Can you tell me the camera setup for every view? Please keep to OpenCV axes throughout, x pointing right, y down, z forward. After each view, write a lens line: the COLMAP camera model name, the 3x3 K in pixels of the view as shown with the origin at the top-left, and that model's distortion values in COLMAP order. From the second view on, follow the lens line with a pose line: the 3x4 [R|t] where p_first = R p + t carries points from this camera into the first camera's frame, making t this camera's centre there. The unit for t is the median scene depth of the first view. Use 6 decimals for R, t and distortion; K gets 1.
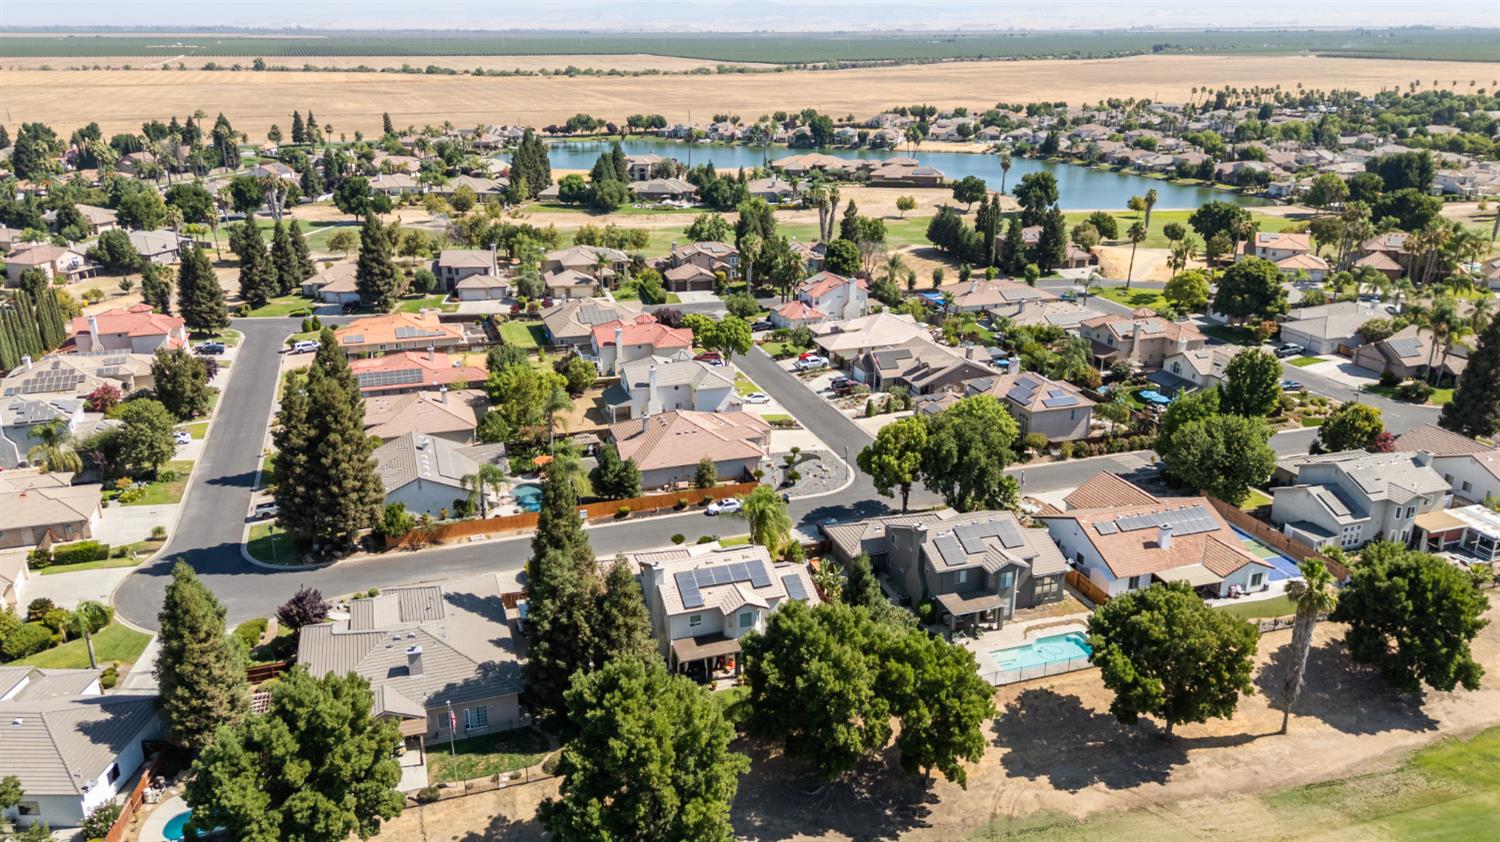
lens RADIAL K [[1103.1, 0, 750.0], [0, 1103.1, 421.0], [0, 0, 1]] dist [0.069707, -0.071135]
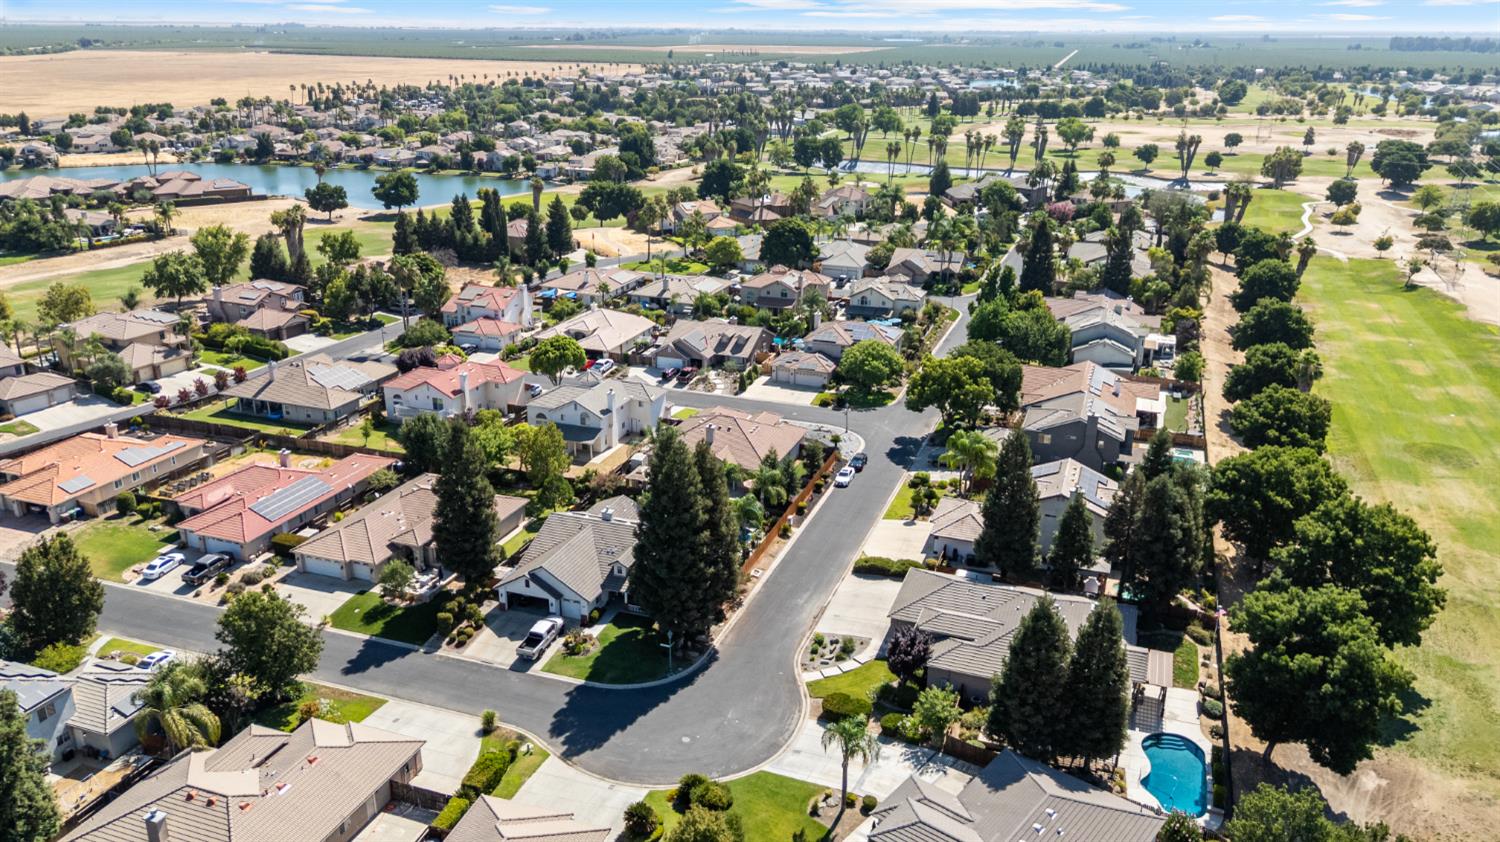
lens RADIAL K [[1100.5, 0, 750.0], [0, 1100.5, 421.0], [0, 0, 1]] dist [0.068474, -0.059585]
pose [[0.622593, -0.256905, 0.739174, -0.327803], [0.253720, 0.959819, 0.119889, -0.048511], [-0.740273, 0.112901, 0.662759, 0.130320]]
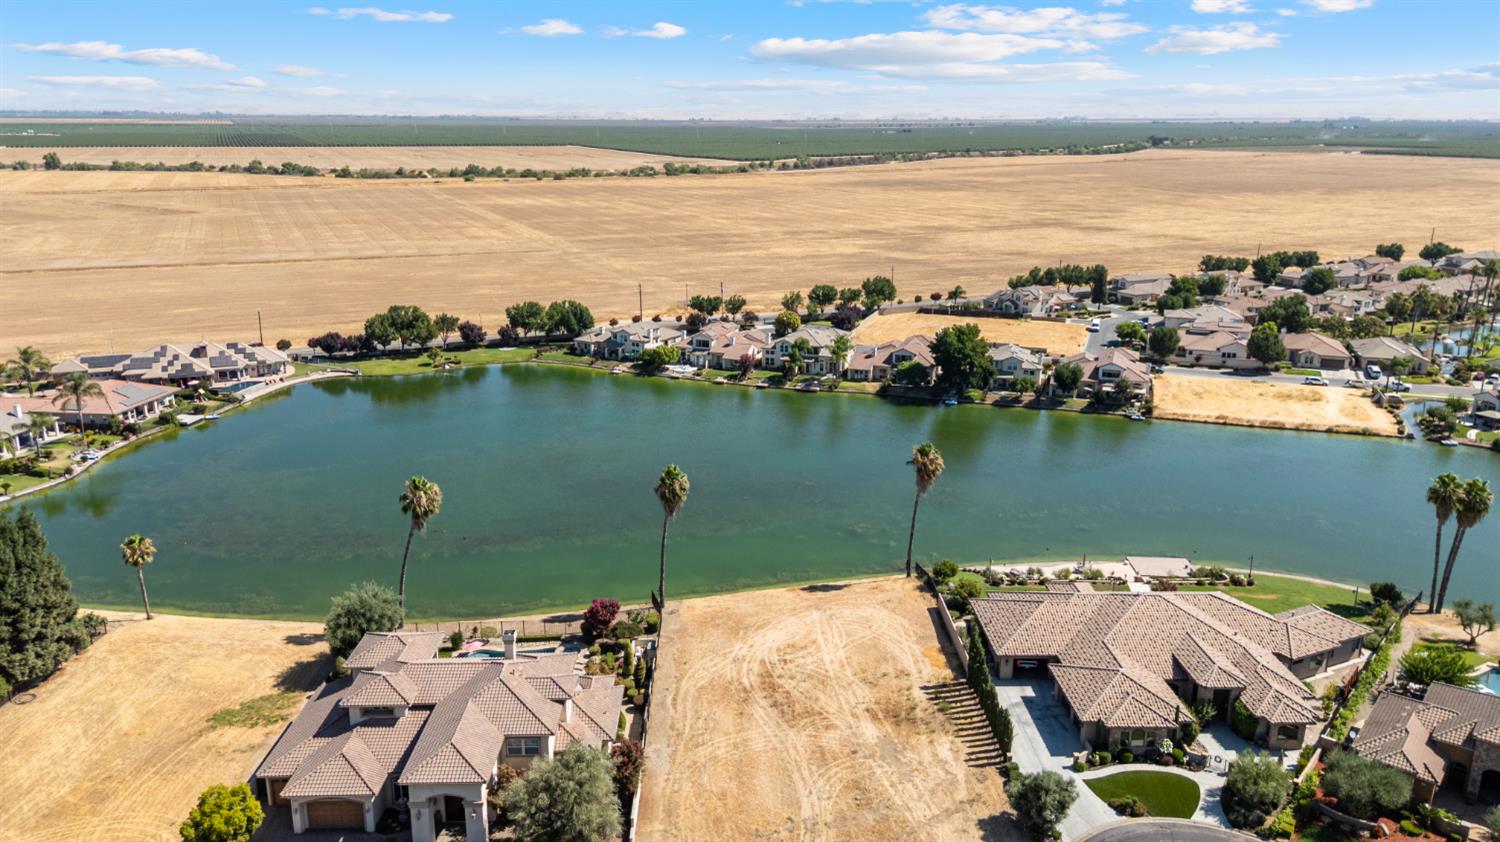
lens RADIAL K [[1091.4, 0, 752.8], [0, 1091.4, 447.8], [0, 0, 1]] dist [0.074425, -0.069027]
pose [[0.998169, -0.013175, 0.059037, -0.061473], [0.015912, 0.998809, -0.046132, -0.328316], [-0.058359, 0.046987, 0.997189, 0.920187]]
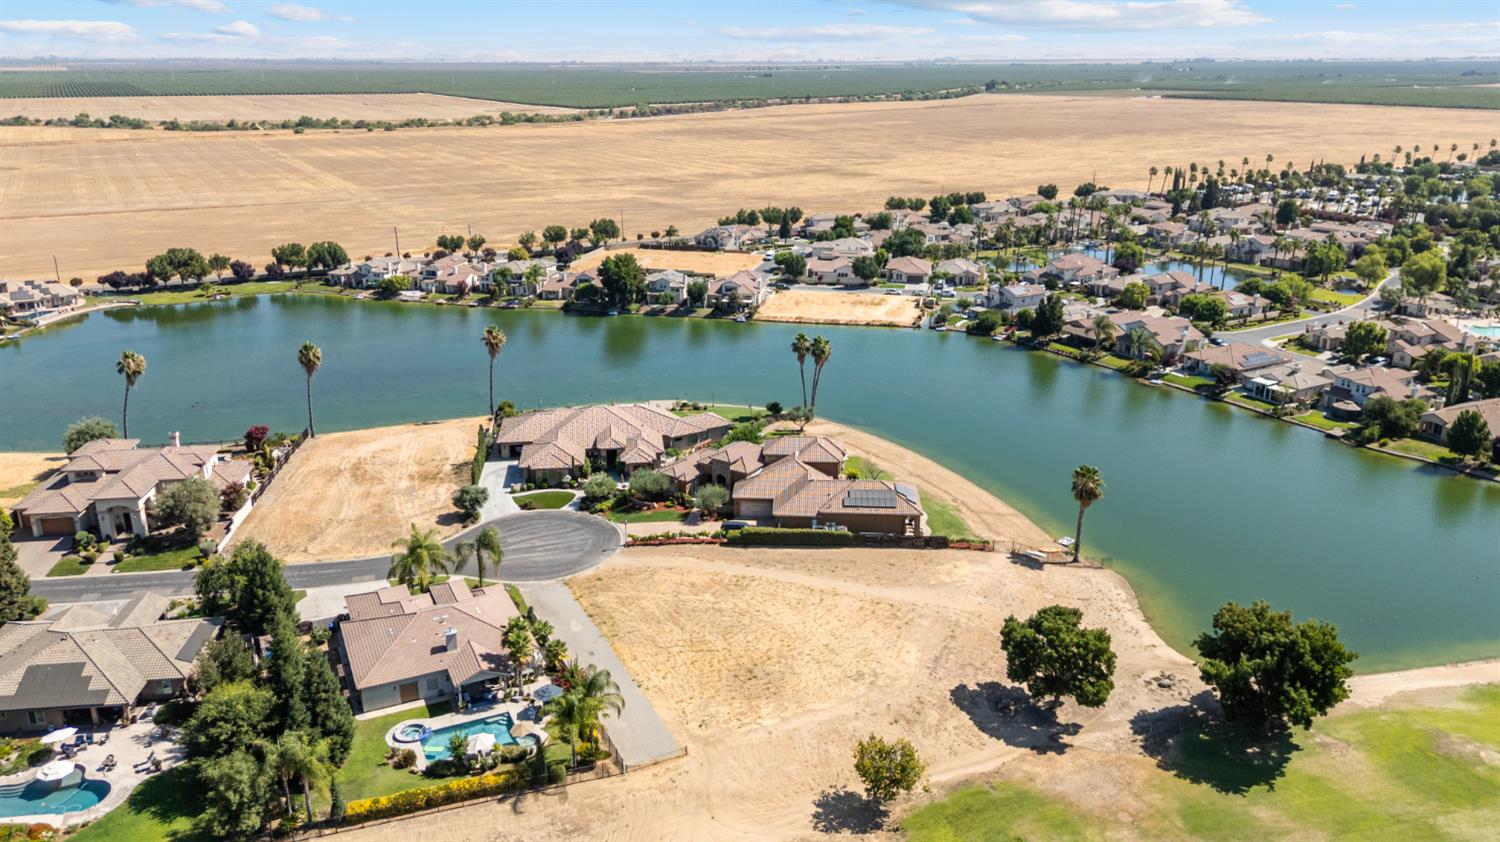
lens RADIAL K [[1091.4, 0, 752.8], [0, 1091.4, 447.8], [0, 0, 1]] dist [0.074425, -0.069027]
pose [[0.986759, -0.054797, 0.152658, 0.064495], [0.054658, 0.998492, 0.005106, -0.277274], [-0.152708, 0.003305, 0.988266, 0.699784]]
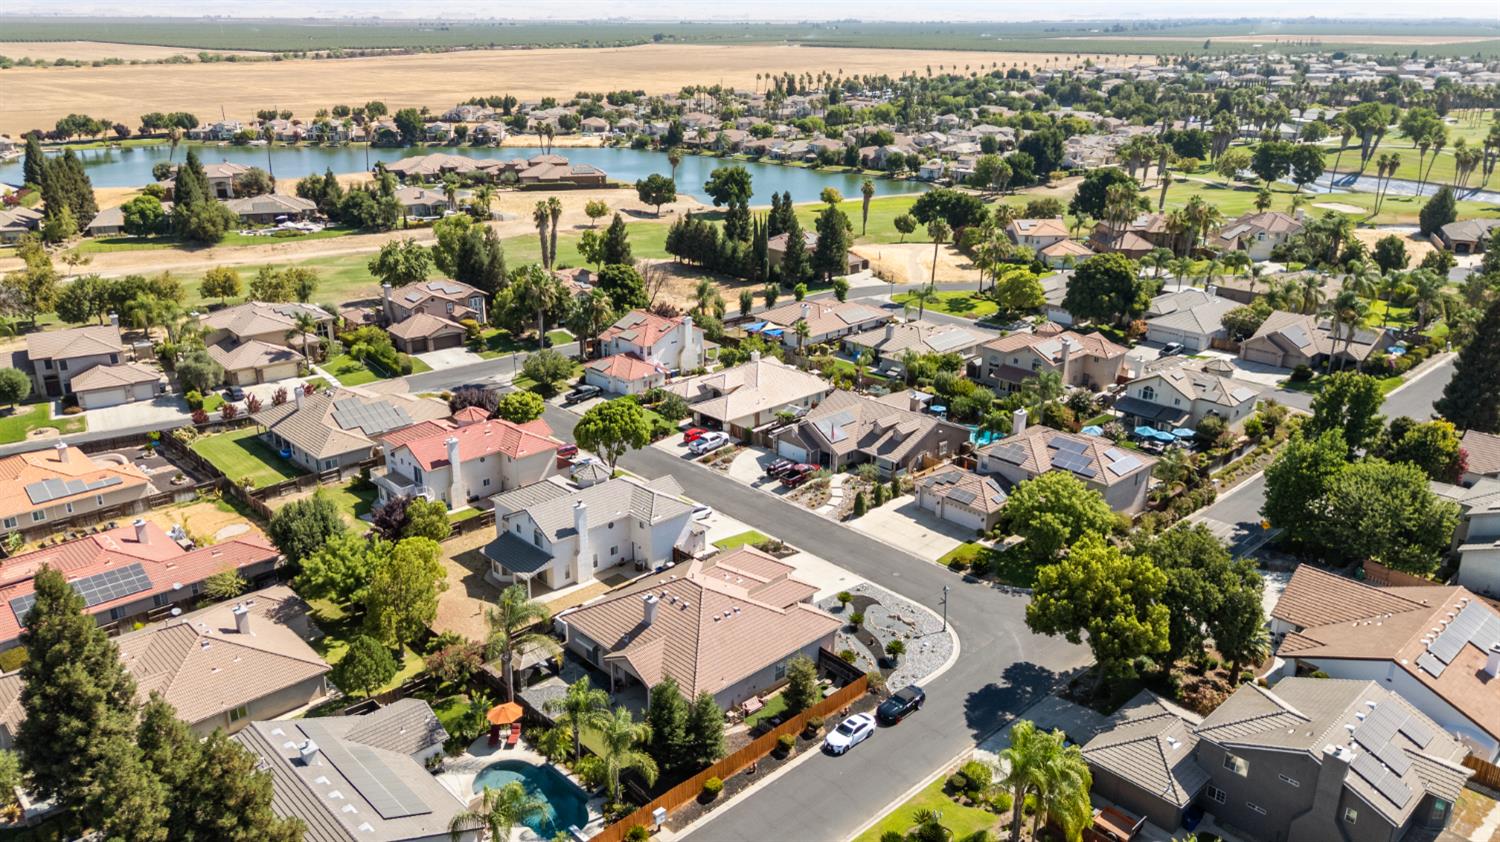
lens RADIAL K [[1100.5, 0, 750.0], [0, 1100.5, 421.0], [0, 0, 1]] dist [0.068474, -0.059585]
pose [[0.906048, -0.141269, 0.398899, -0.113079], [0.137887, 0.989745, 0.037323, -0.048415], [-0.400081, 0.021186, 0.916235, 0.167306]]
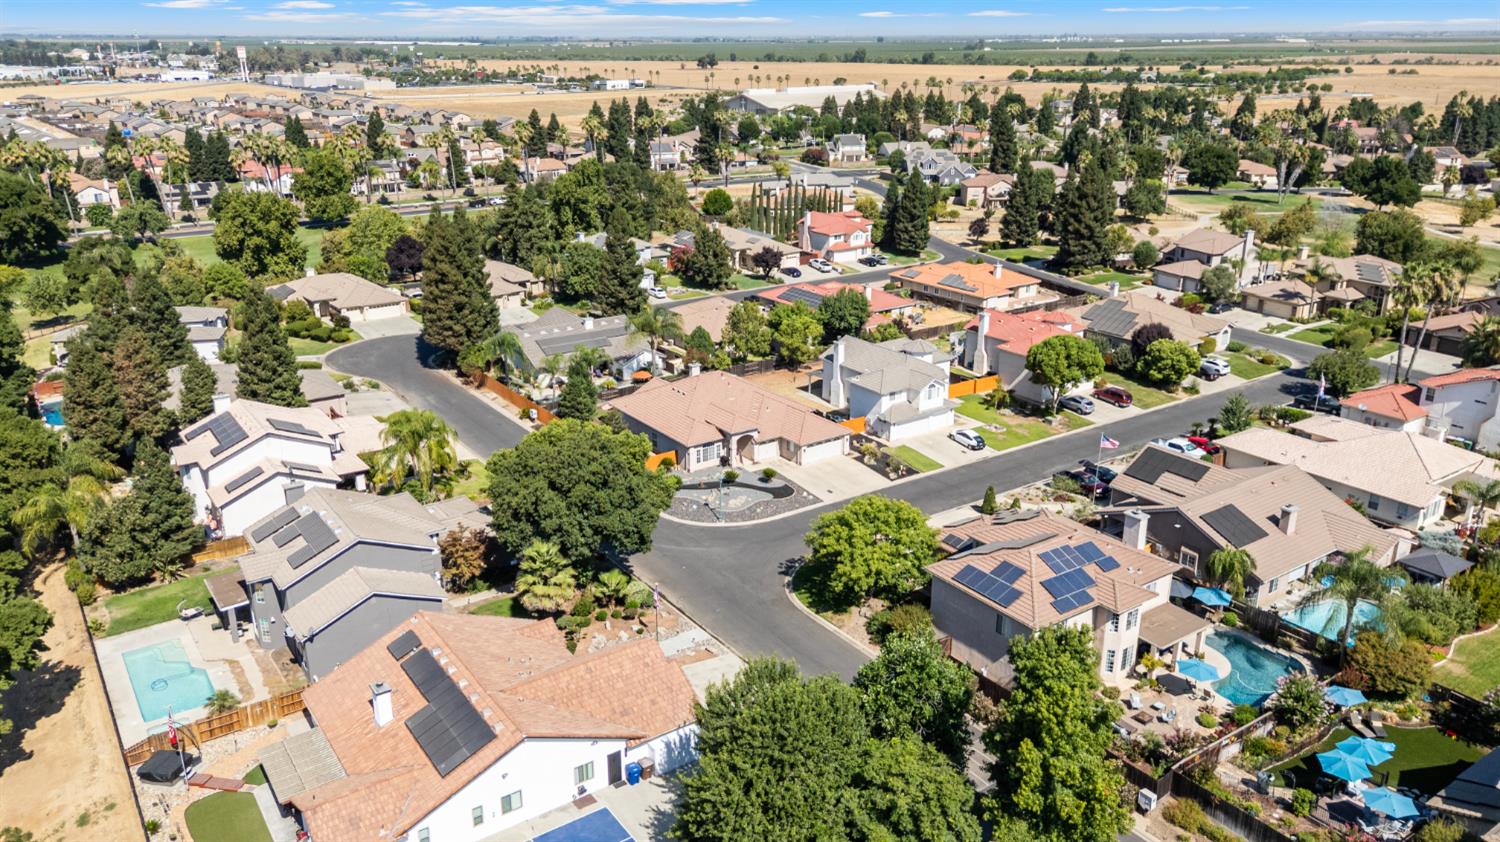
lens RADIAL K [[1103.1, 0, 750.0], [0, 1103.1, 421.0], [0, 0, 1]] dist [0.069707, -0.071135]
pose [[0.280448, 0.315885, -0.906403, 0.287899], [-0.320094, 0.921022, 0.221941, -0.068299], [0.904925, 0.227891, 0.359412, 0.303904]]
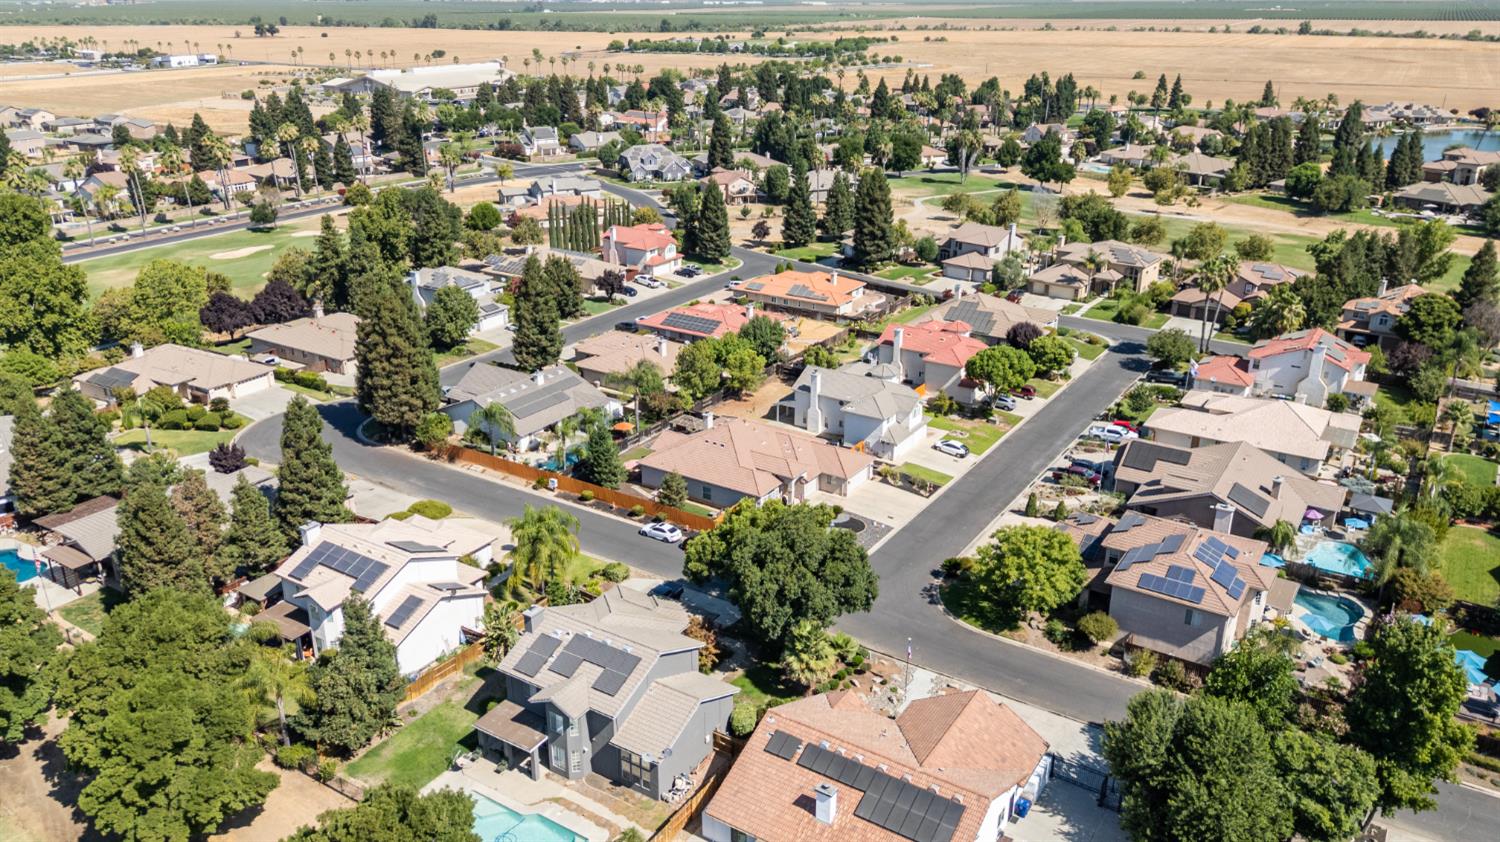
lens RADIAL K [[1100.5, 0, 750.0], [0, 1100.5, 421.0], [0, 0, 1]] dist [0.068474, -0.059585]
pose [[0.620885, 0.284328, -0.730519, 0.237747], [-0.262969, 0.953448, 0.147592, -0.057150], [0.738477, 0.100466, 0.666752, 0.175988]]
